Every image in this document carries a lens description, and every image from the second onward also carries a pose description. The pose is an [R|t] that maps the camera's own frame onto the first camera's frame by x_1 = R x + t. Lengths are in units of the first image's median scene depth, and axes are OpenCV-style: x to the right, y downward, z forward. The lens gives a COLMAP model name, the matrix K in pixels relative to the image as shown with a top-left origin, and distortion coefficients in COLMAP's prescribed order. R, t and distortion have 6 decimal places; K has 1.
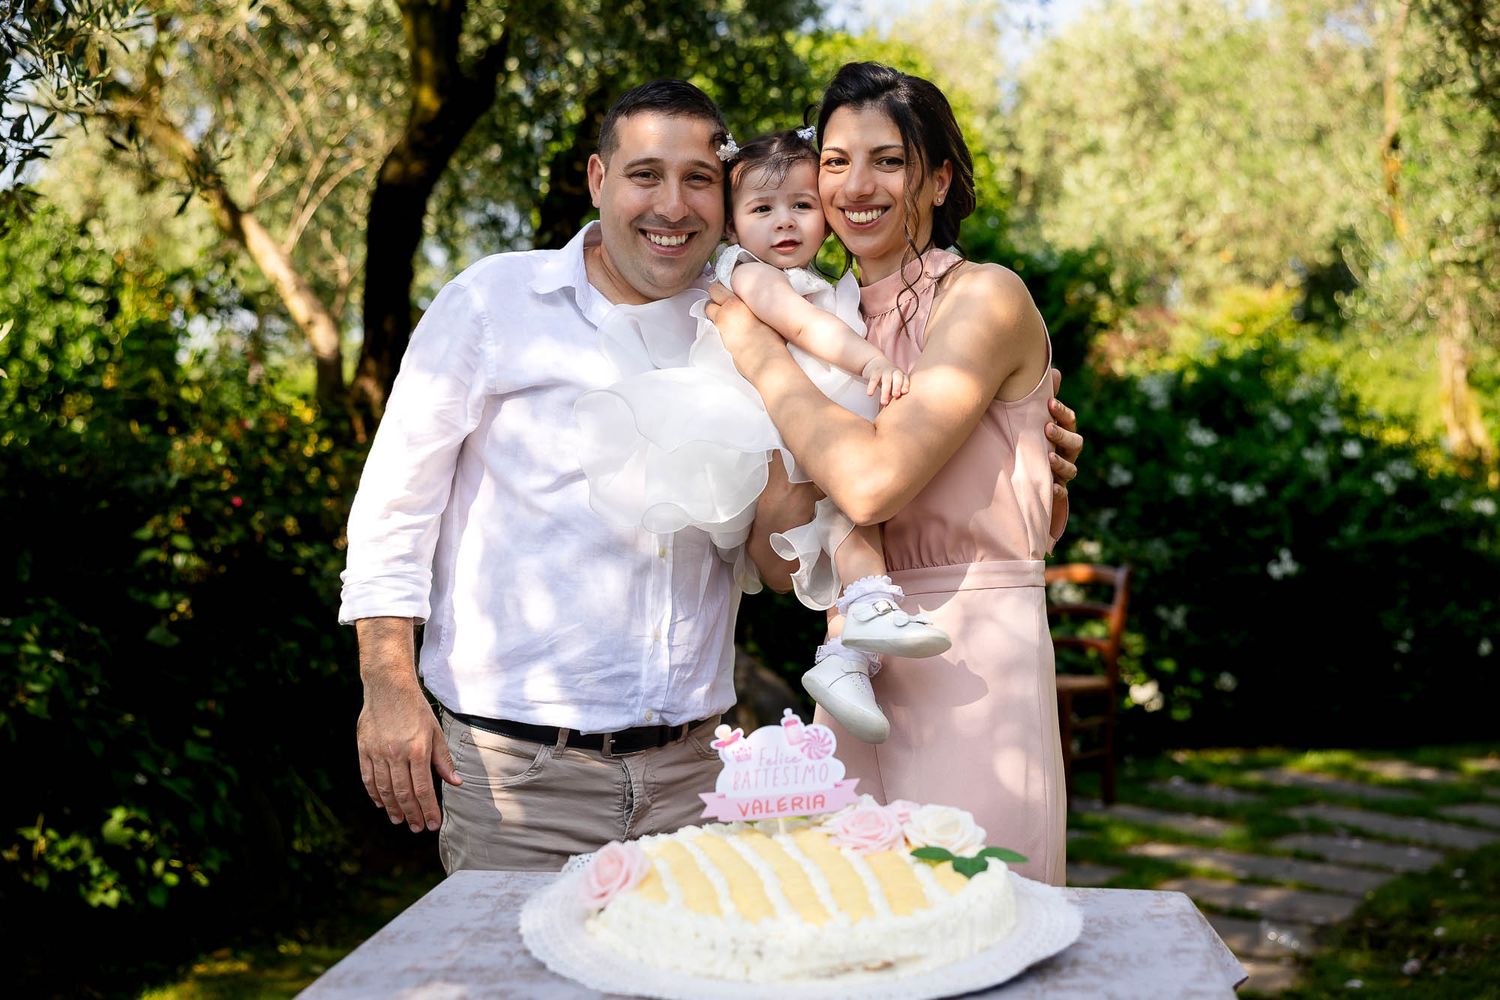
lens RADIAL K [[1859.5, 0, 786.2], [0, 1859.5, 441.1], [0, 0, 1]] dist [0.016836, 0.079649]
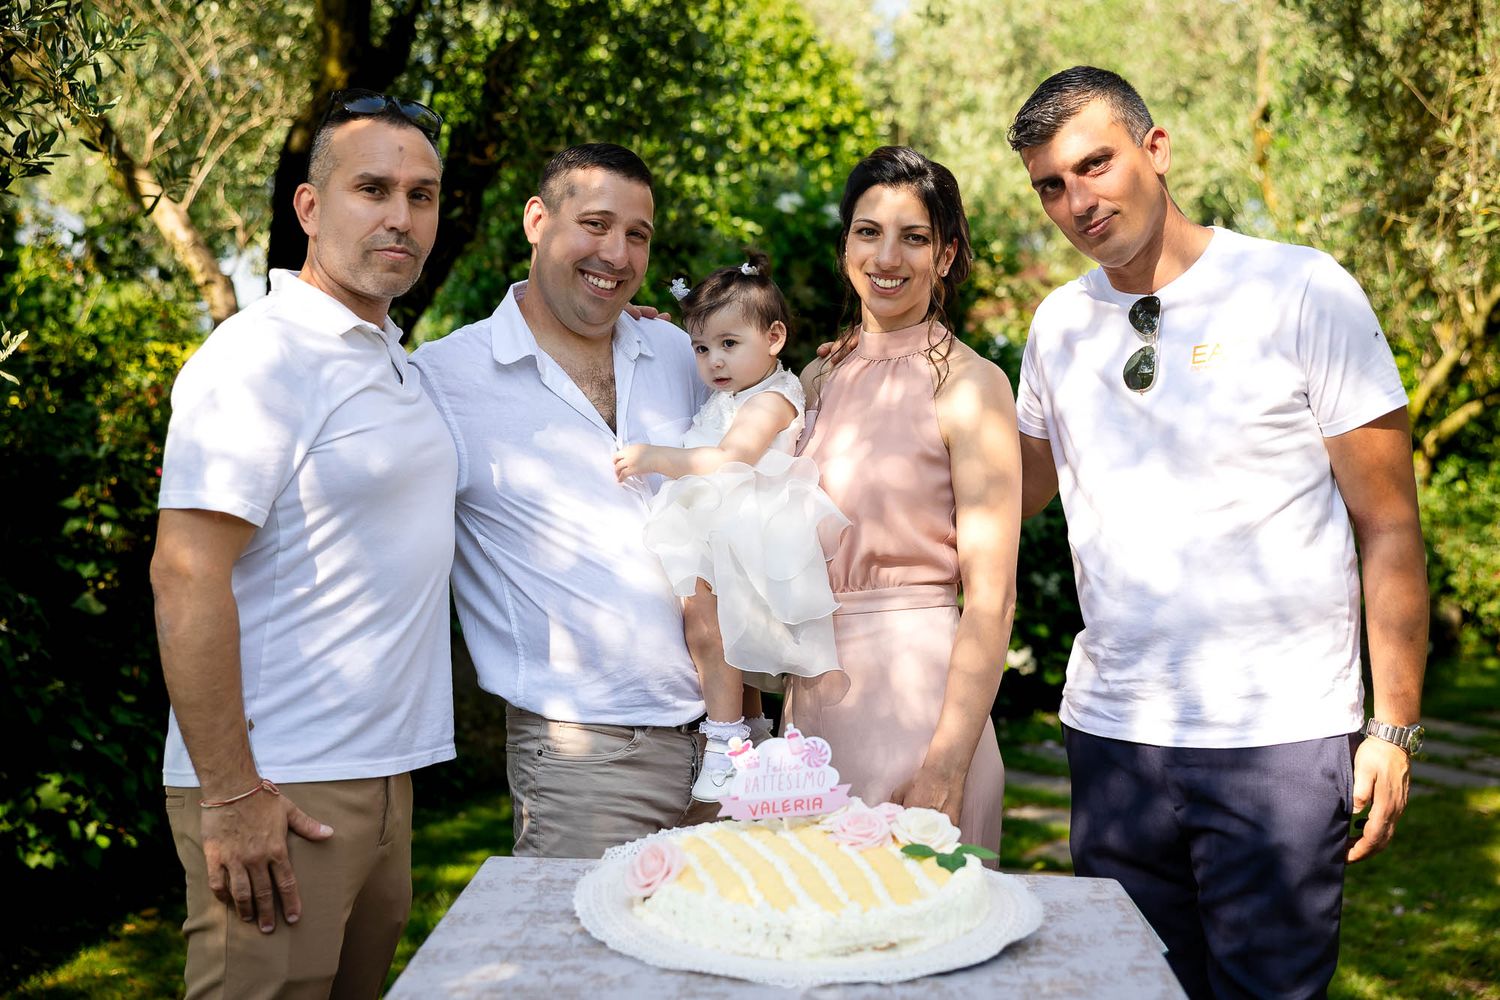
lens RADIAL K [[1859.5, 0, 786.2], [0, 1859.5, 441.1], [0, 0, 1]] dist [0.016836, 0.079649]
pose [[0.997493, 0.020407, 0.067764, -0.085962], [-0.022041, 0.999482, 0.023444, -0.062095], [-0.067250, -0.024879, 0.997426, -0.165600]]
